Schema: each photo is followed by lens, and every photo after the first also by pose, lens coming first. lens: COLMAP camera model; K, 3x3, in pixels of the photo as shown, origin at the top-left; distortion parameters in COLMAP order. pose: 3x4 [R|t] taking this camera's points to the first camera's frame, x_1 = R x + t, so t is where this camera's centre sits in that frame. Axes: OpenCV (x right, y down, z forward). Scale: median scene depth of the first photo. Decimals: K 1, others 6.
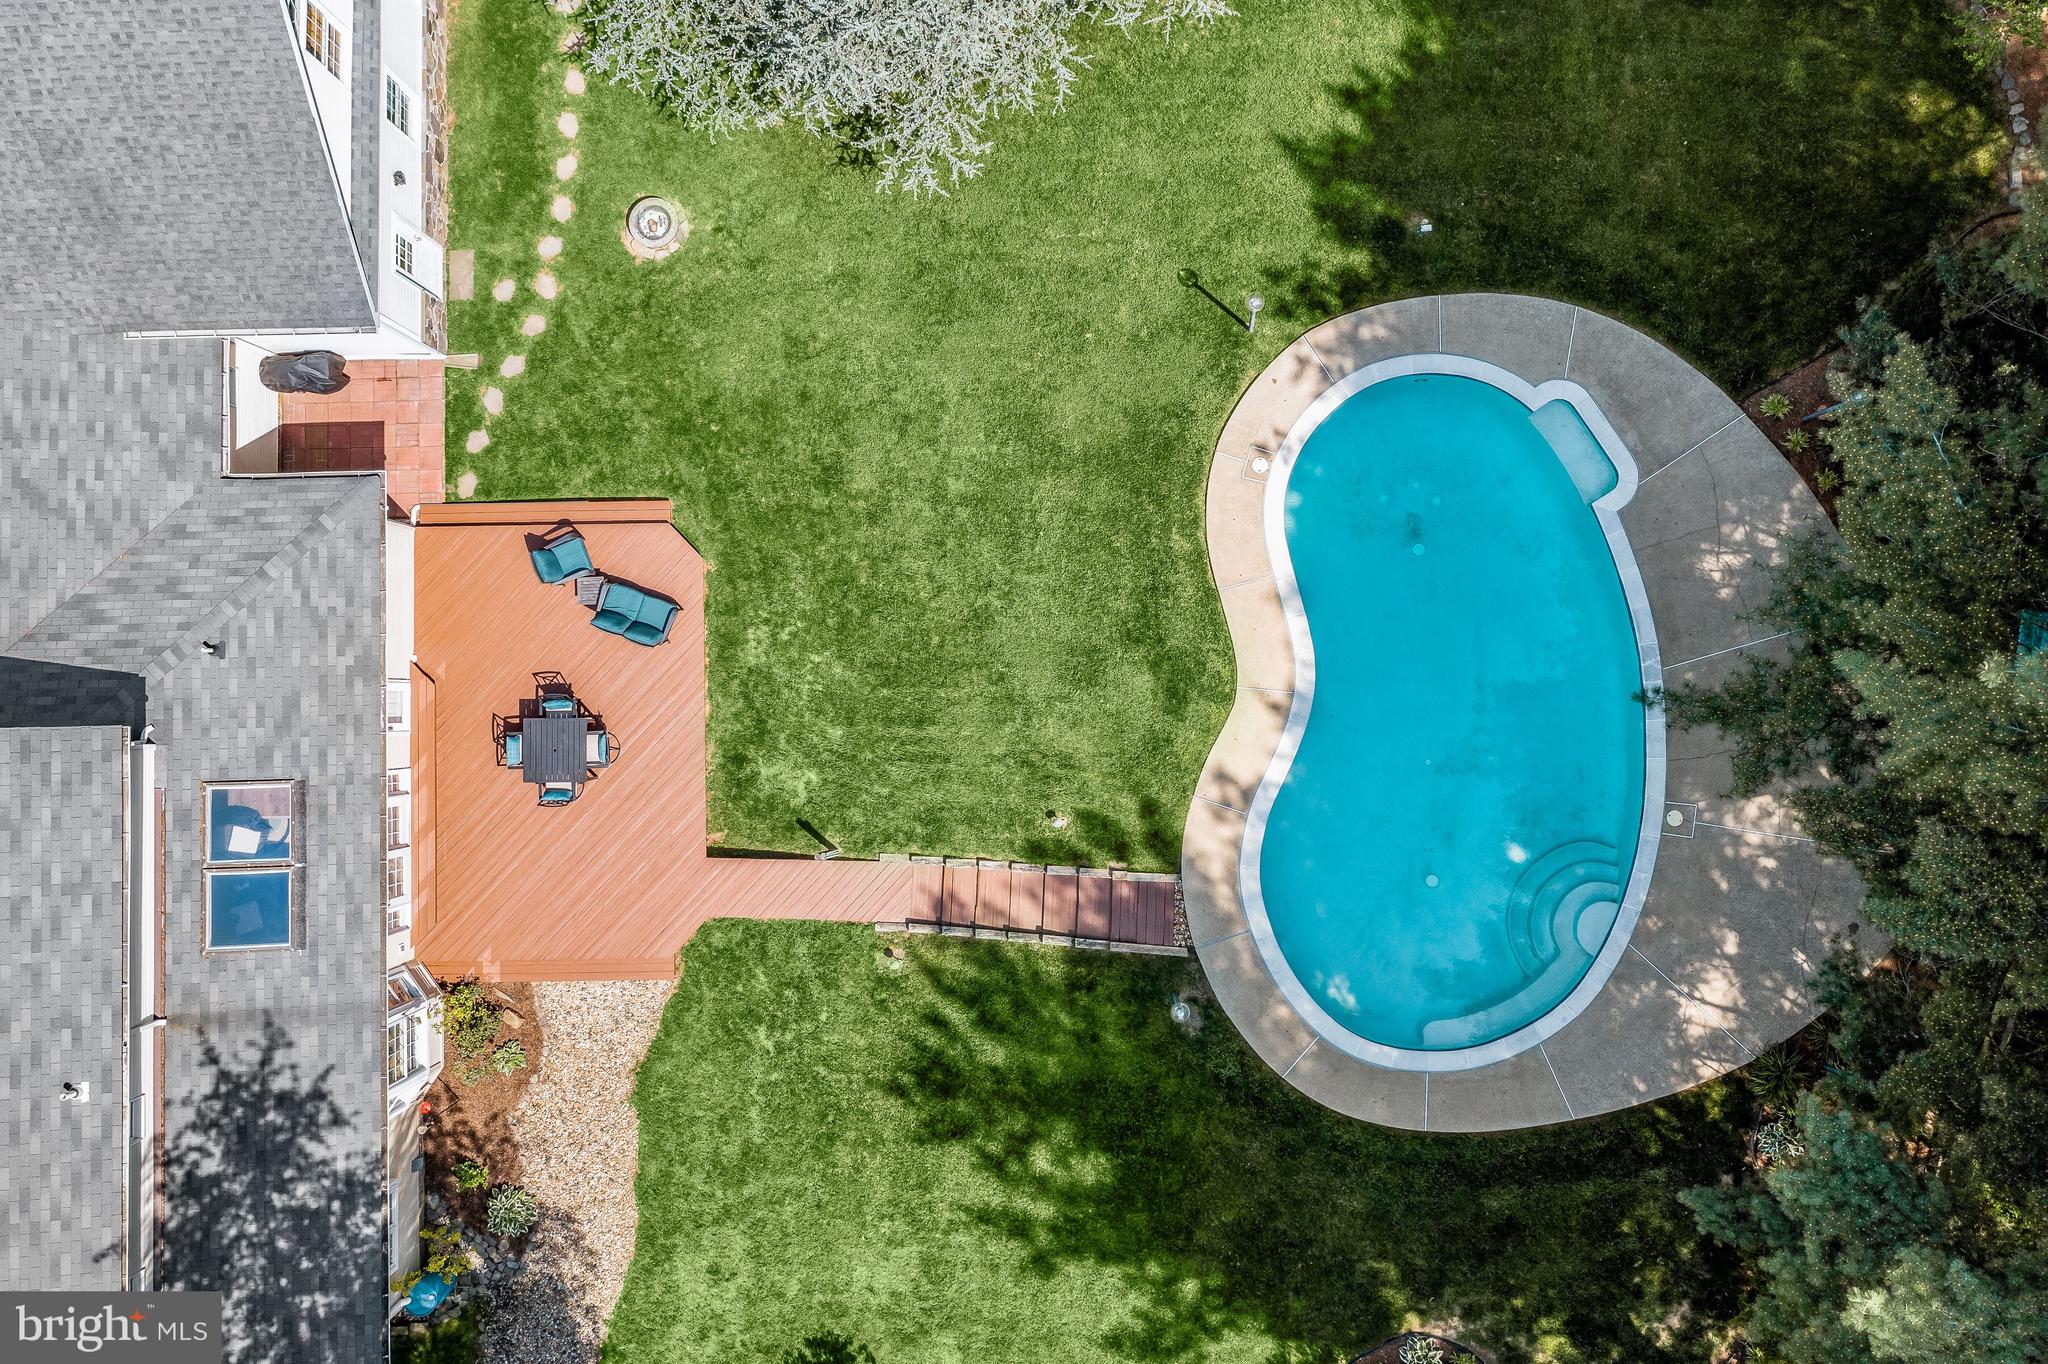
lens RADIAL K [[1627.1, 0, 1024.0], [0, 1627.1, 632.0], [0, 0, 1]] dist [-0.009914, 0.001907]
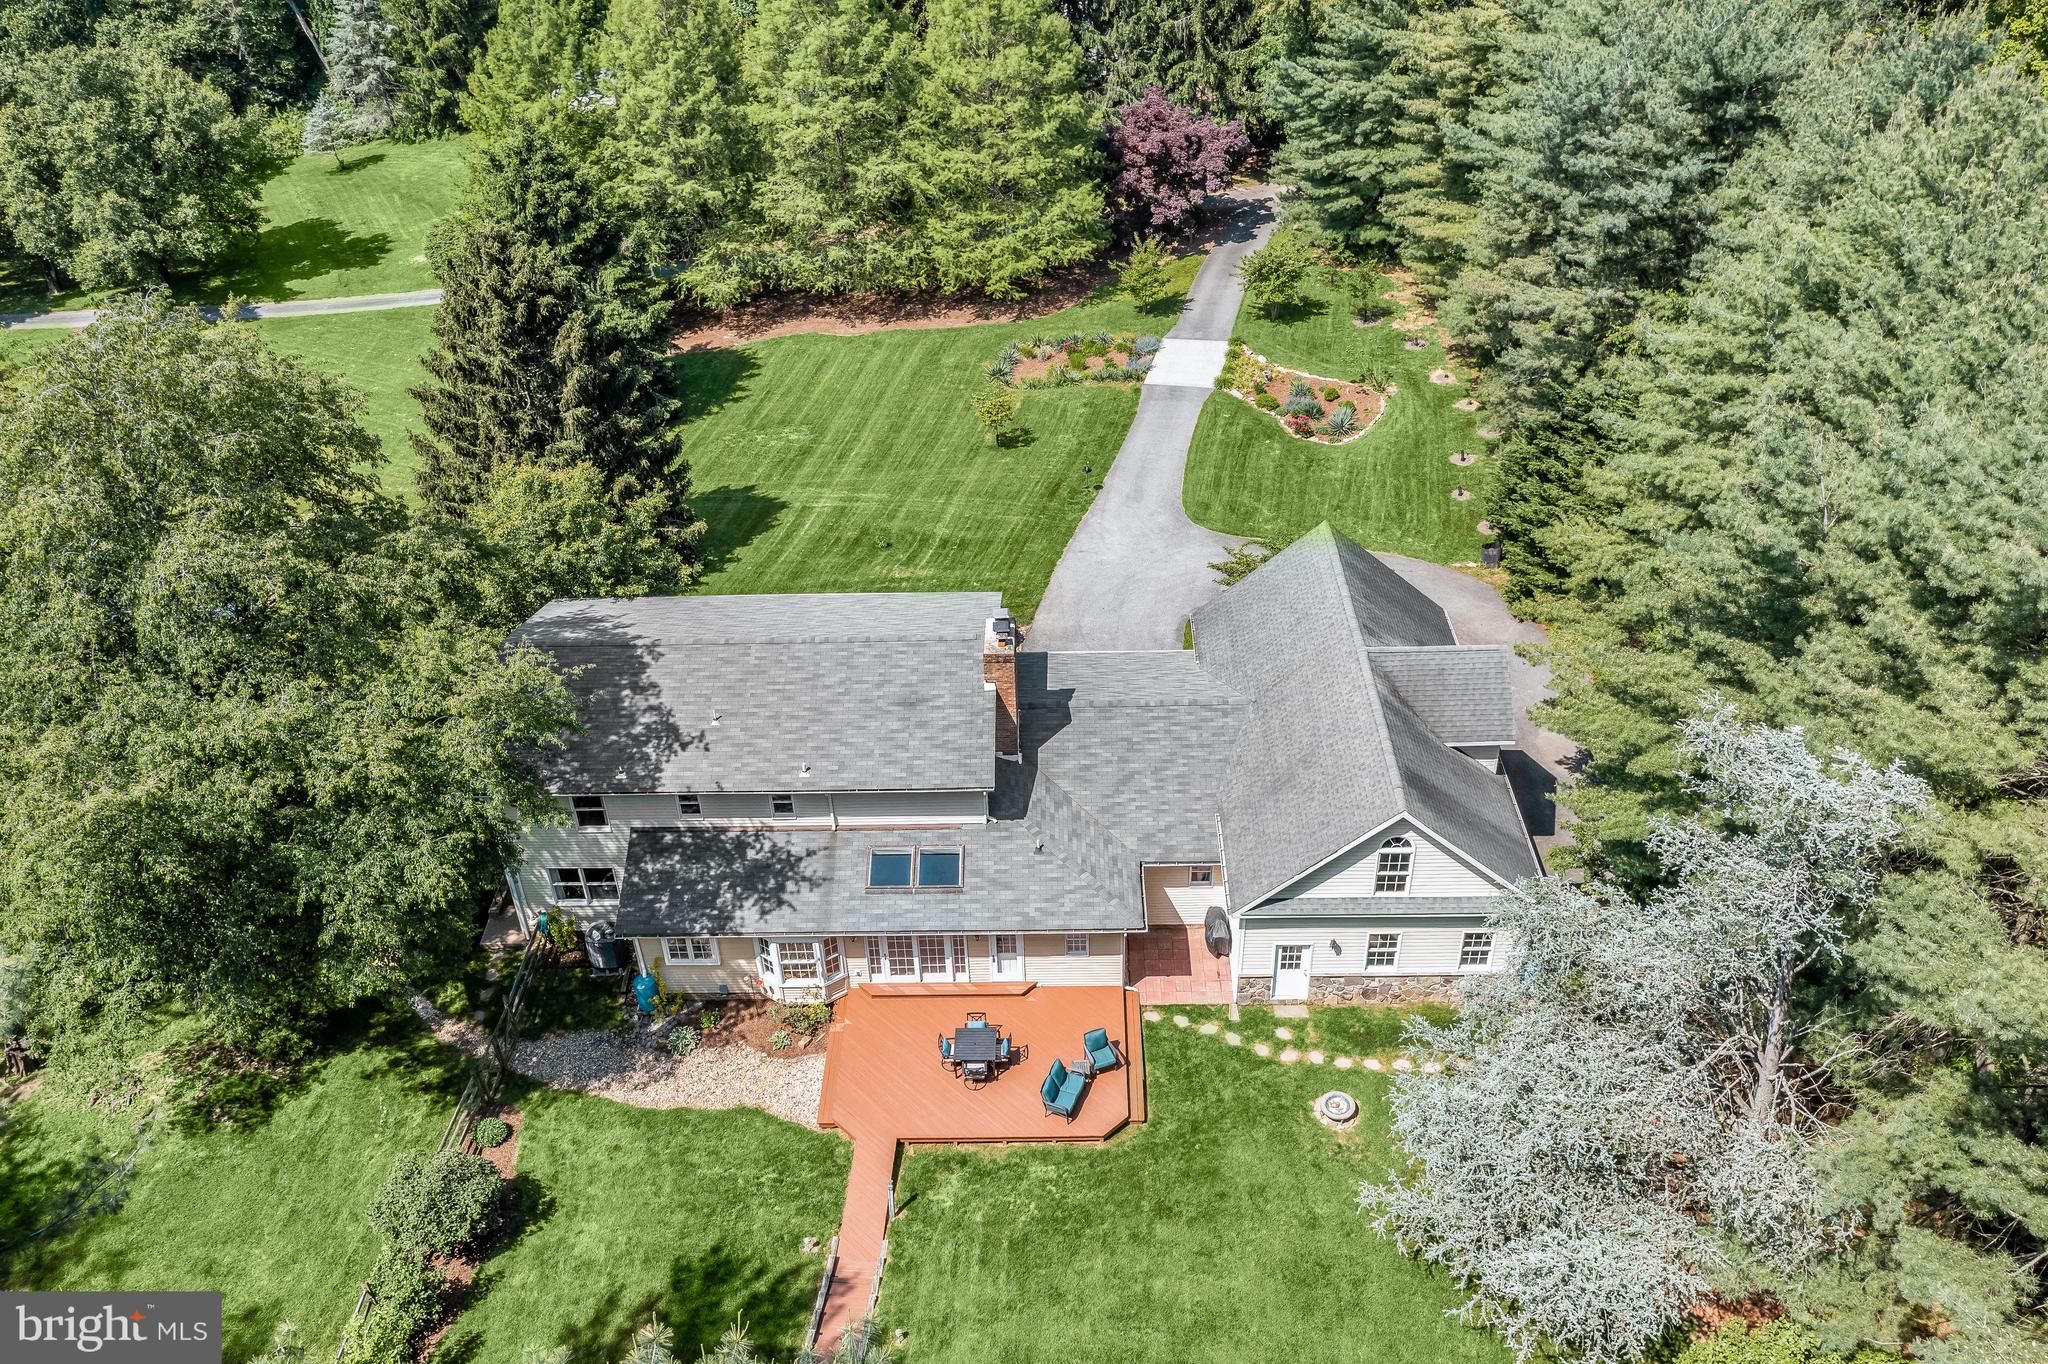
lens RADIAL K [[1592.6, 0, 1026.0], [0, 1592.6, 735.2], [0, 0, 1]] dist [-0.010258, -0.008955]
pose [[-0.030412, 0.629160, -0.776681, 0.677541], [-0.996812, 0.038249, 0.070015, -0.089225], [0.073758, 0.776334, 0.625991, -0.158205]]
